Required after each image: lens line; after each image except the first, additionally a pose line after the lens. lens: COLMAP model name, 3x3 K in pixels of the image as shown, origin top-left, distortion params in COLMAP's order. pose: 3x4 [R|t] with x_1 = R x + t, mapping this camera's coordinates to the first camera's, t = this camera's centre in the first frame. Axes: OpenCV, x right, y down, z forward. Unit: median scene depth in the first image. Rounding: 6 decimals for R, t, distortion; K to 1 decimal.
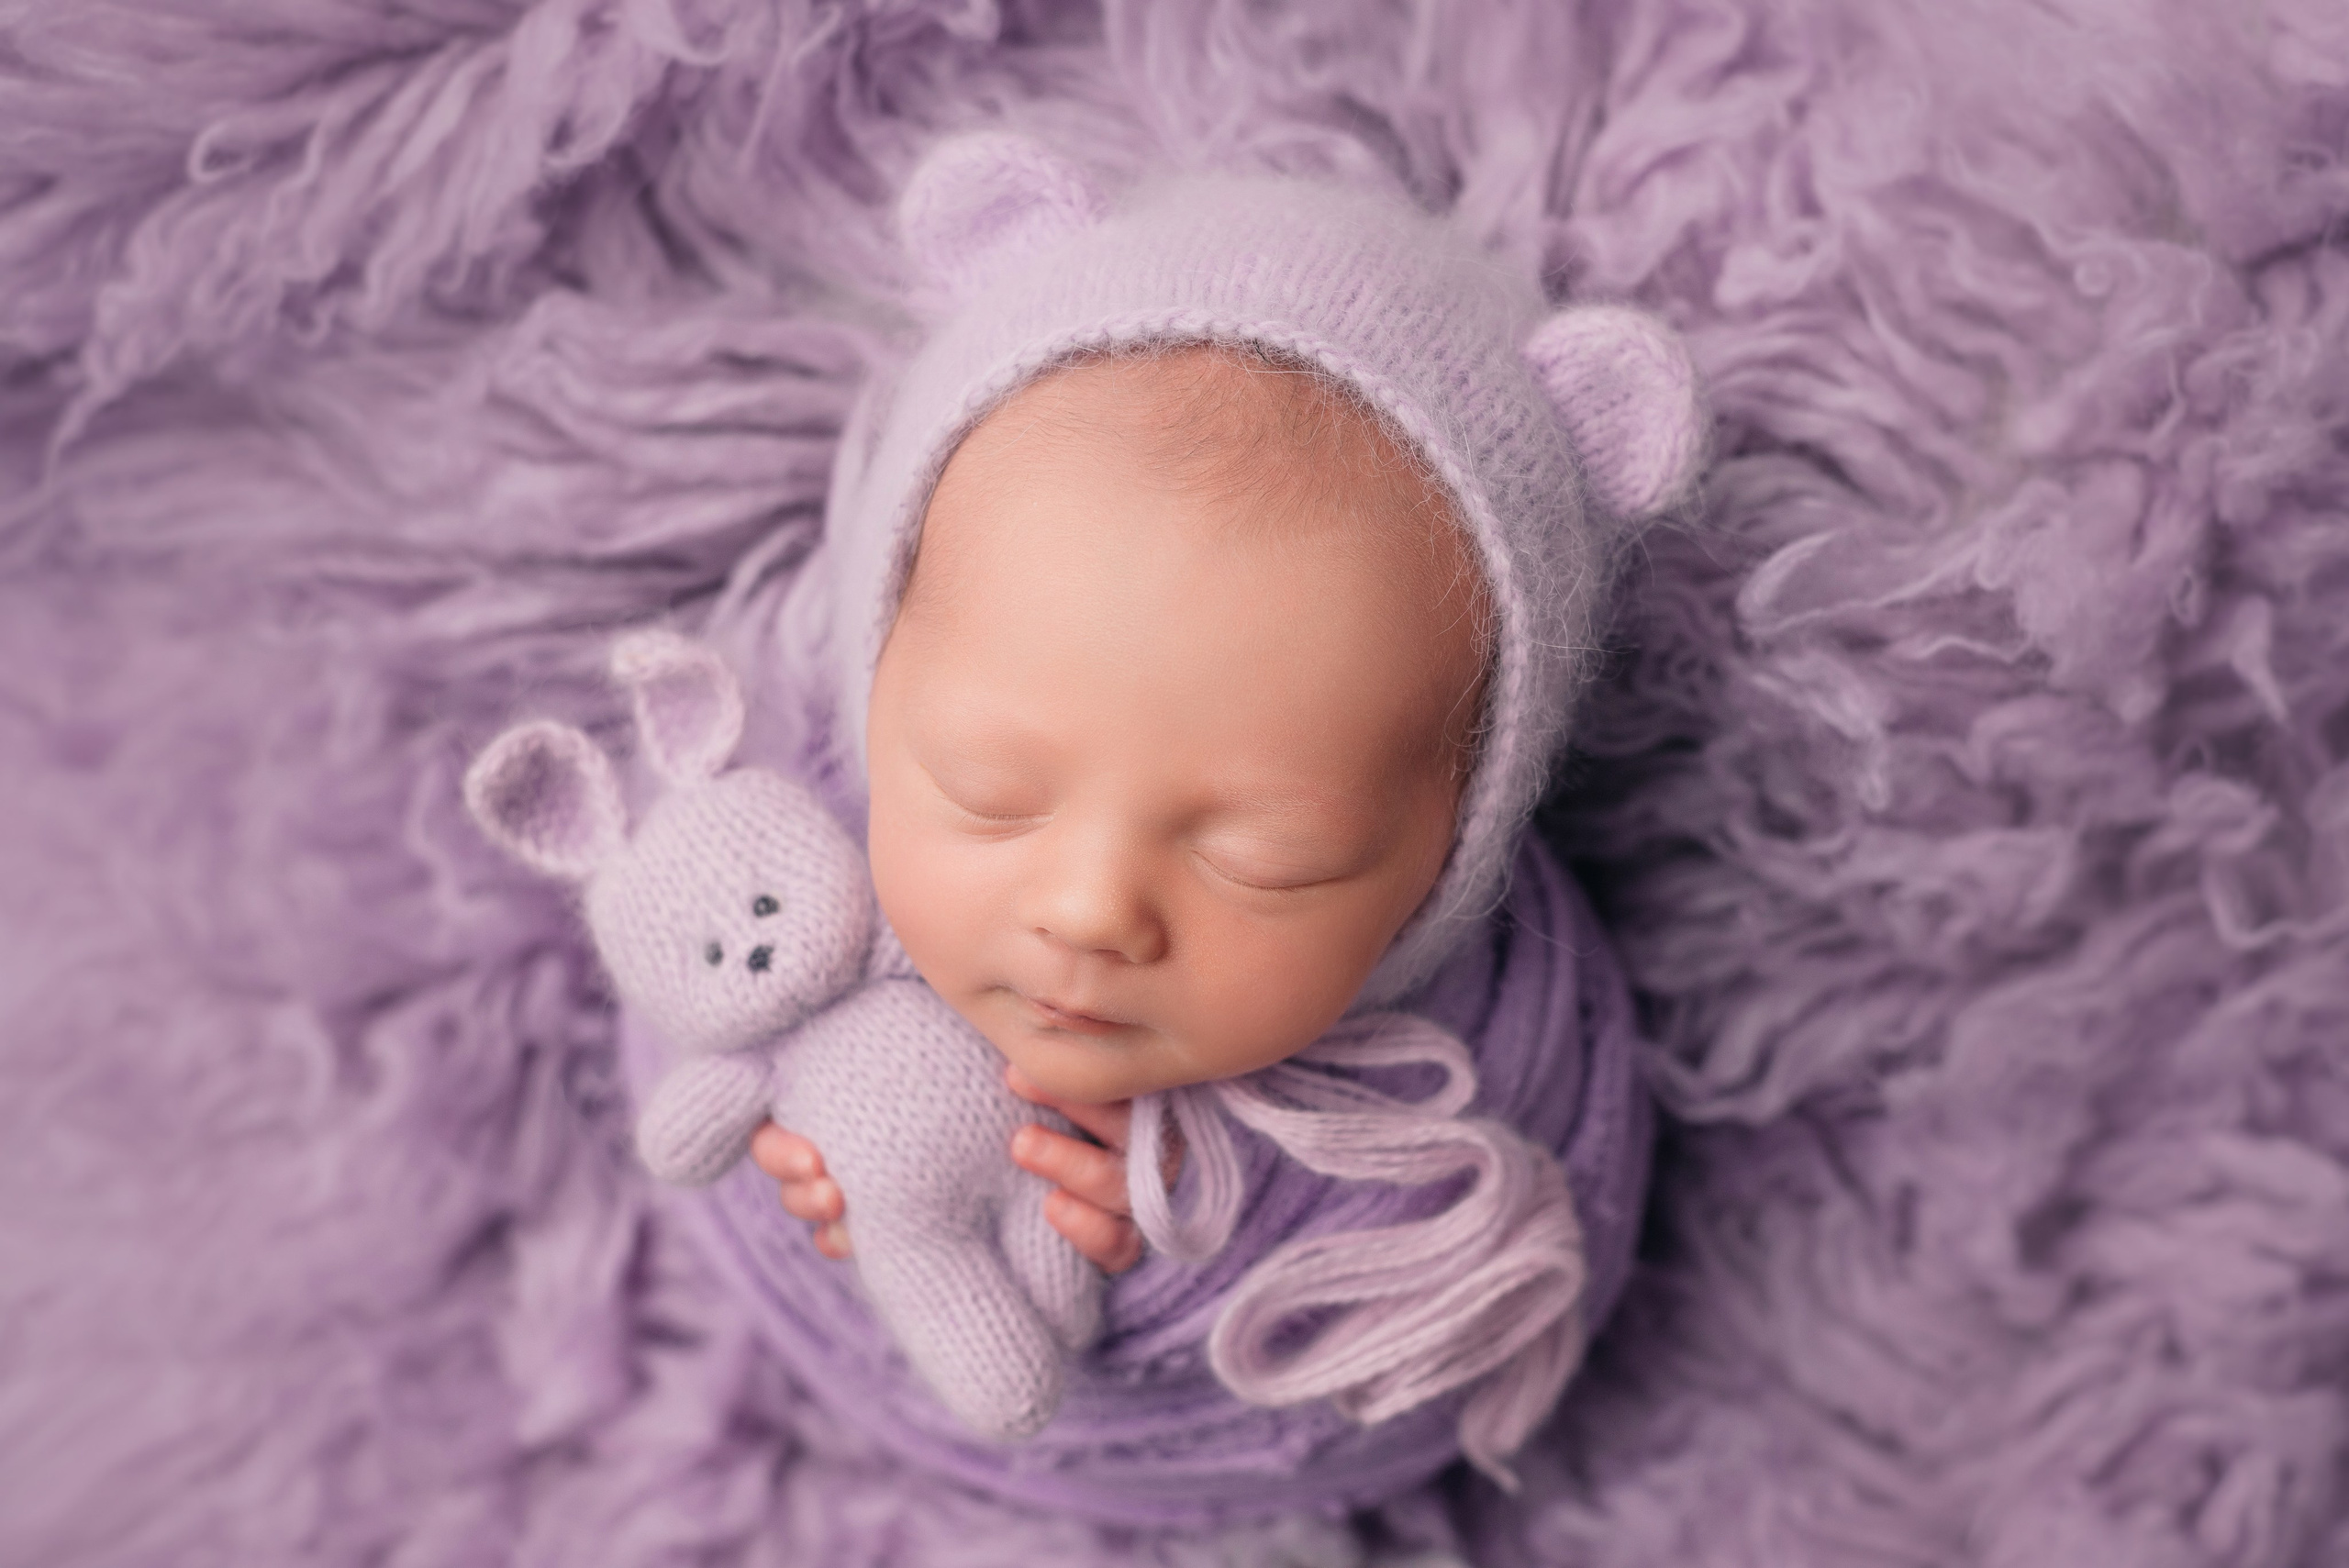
lens RADIAL K [[3415.7, 0, 1174.5], [0, 3415.7, 784.0], [0, 0, 1]] dist [0.008731, -0.575296]
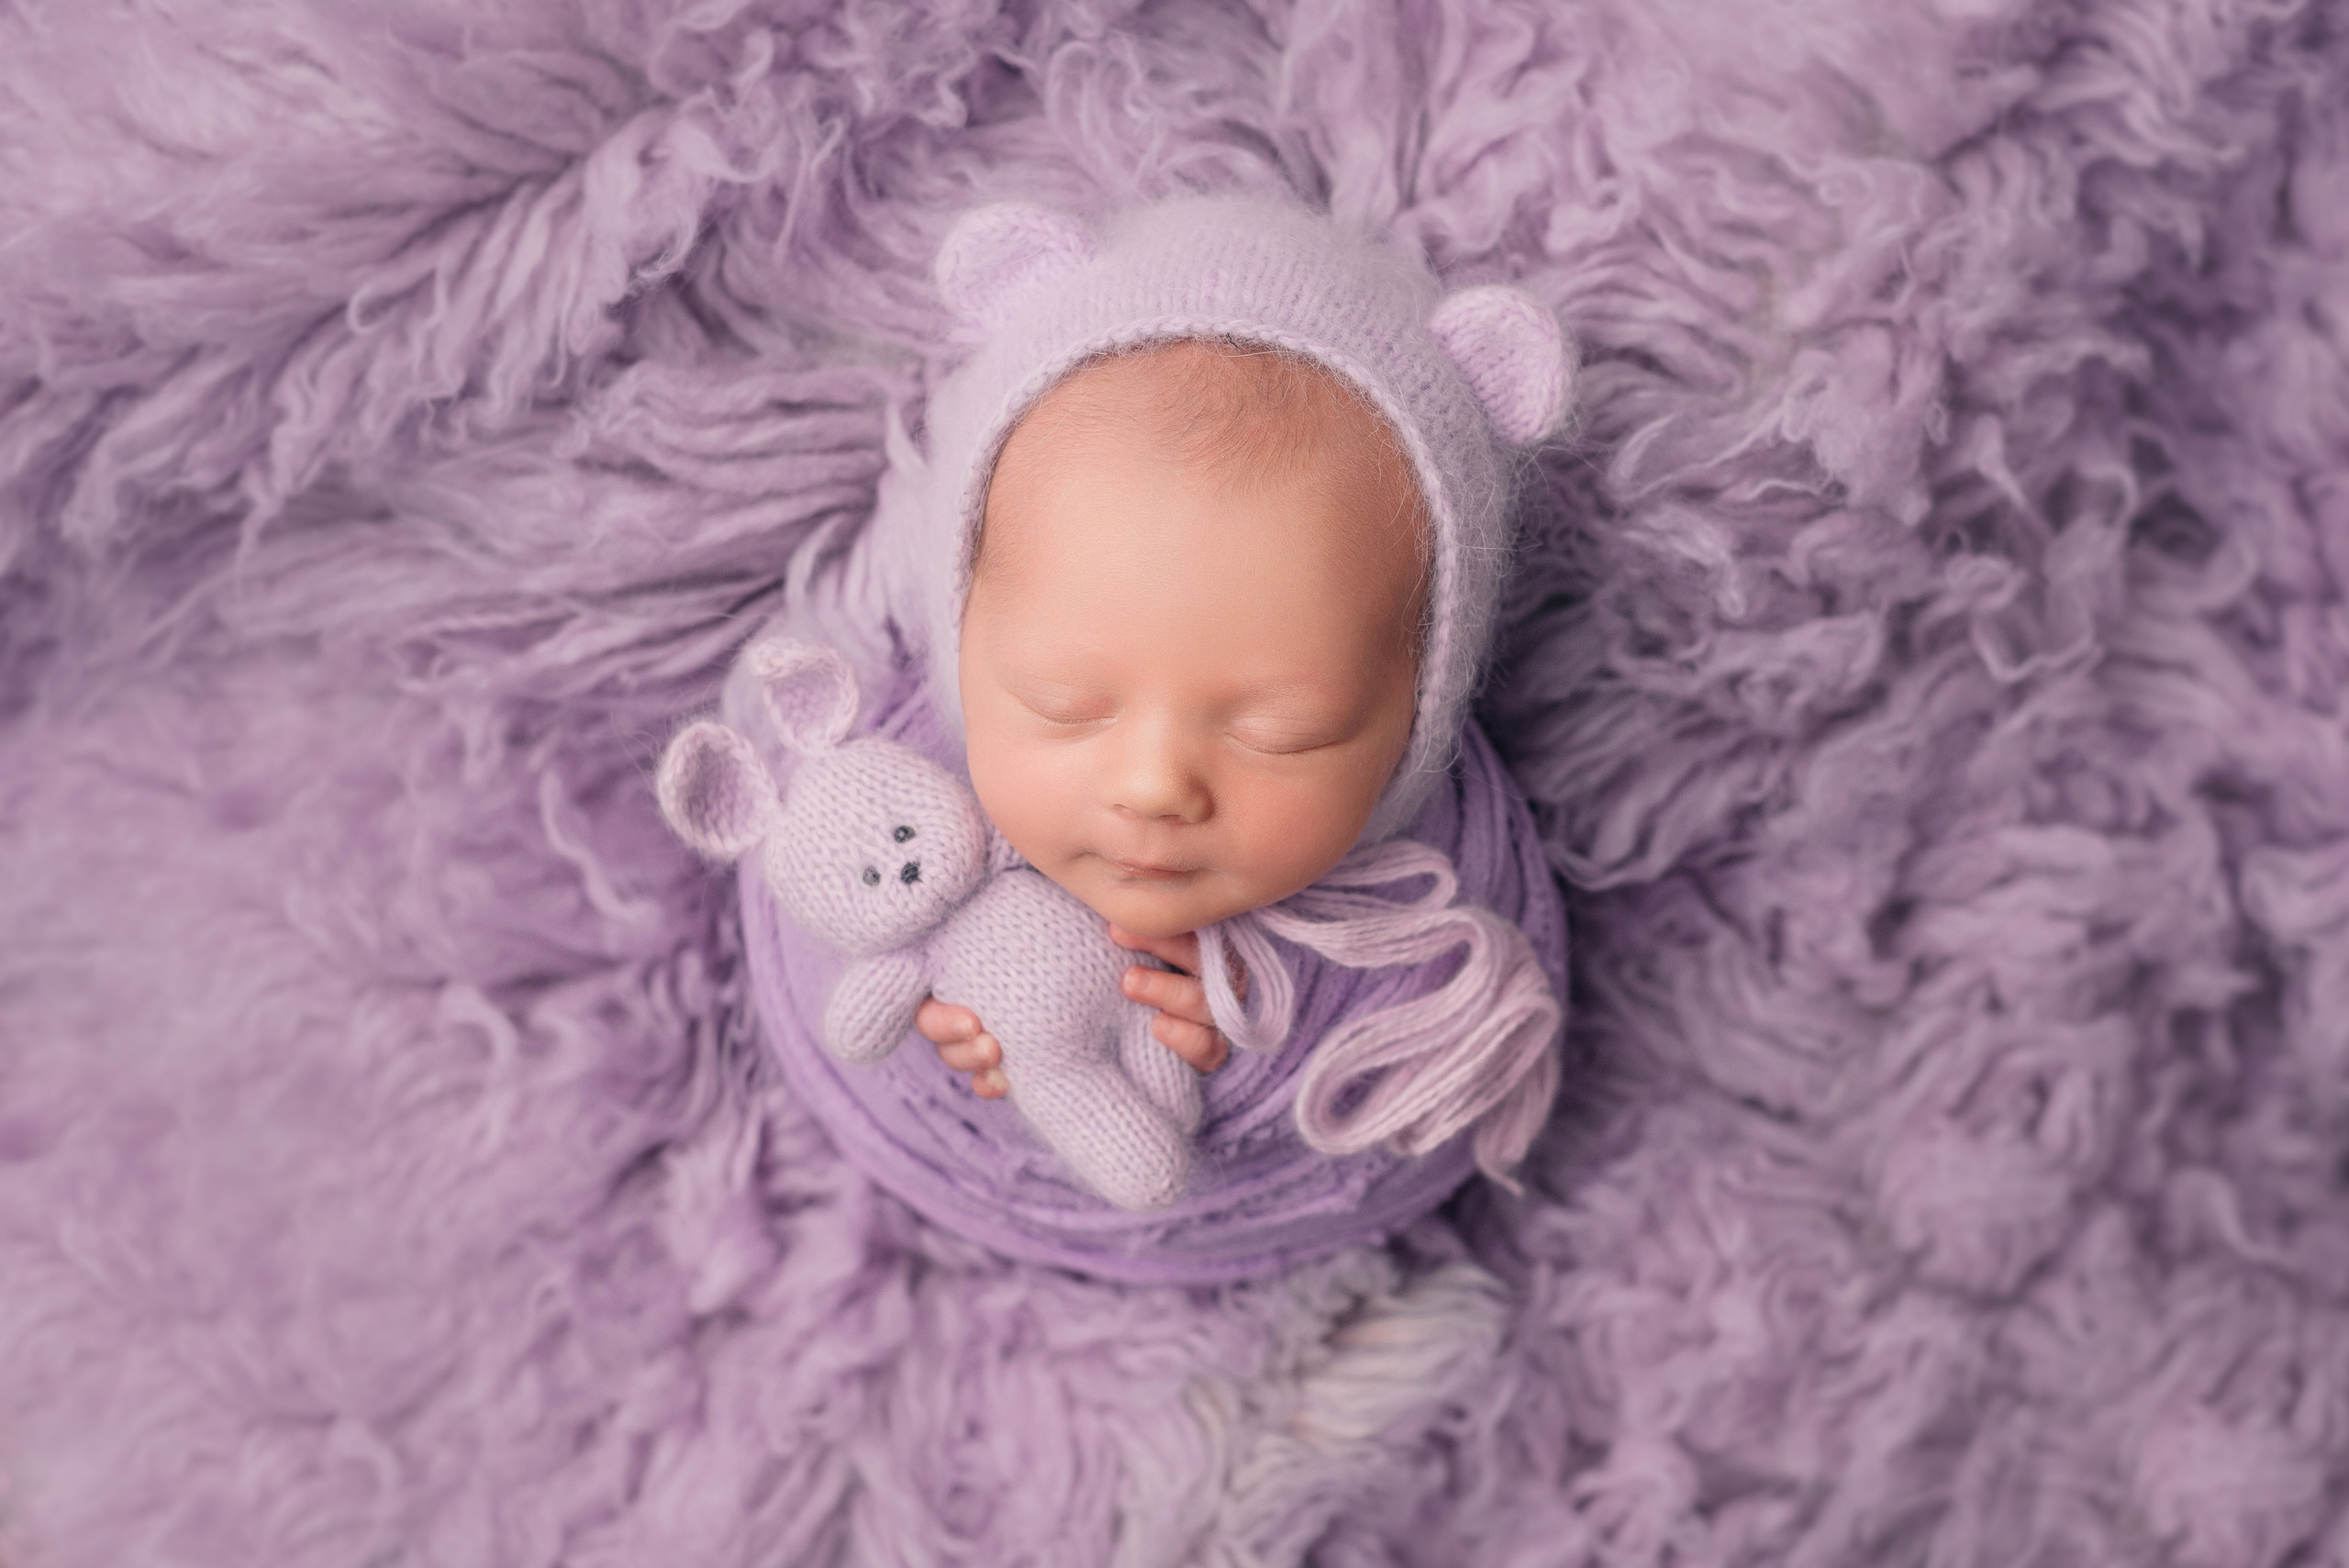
lens RADIAL K [[3395.5, 0, 1174.5], [0, 3395.5, 784.0], [0, 0, 1]] dist [-0.126890, -0.031829]
pose [[0.981708, -0.162047, 0.099950, -0.138901], [0.159303, 0.986613, 0.034902, -0.009102], [-0.104268, -0.018341, 0.994380, -0.255714]]
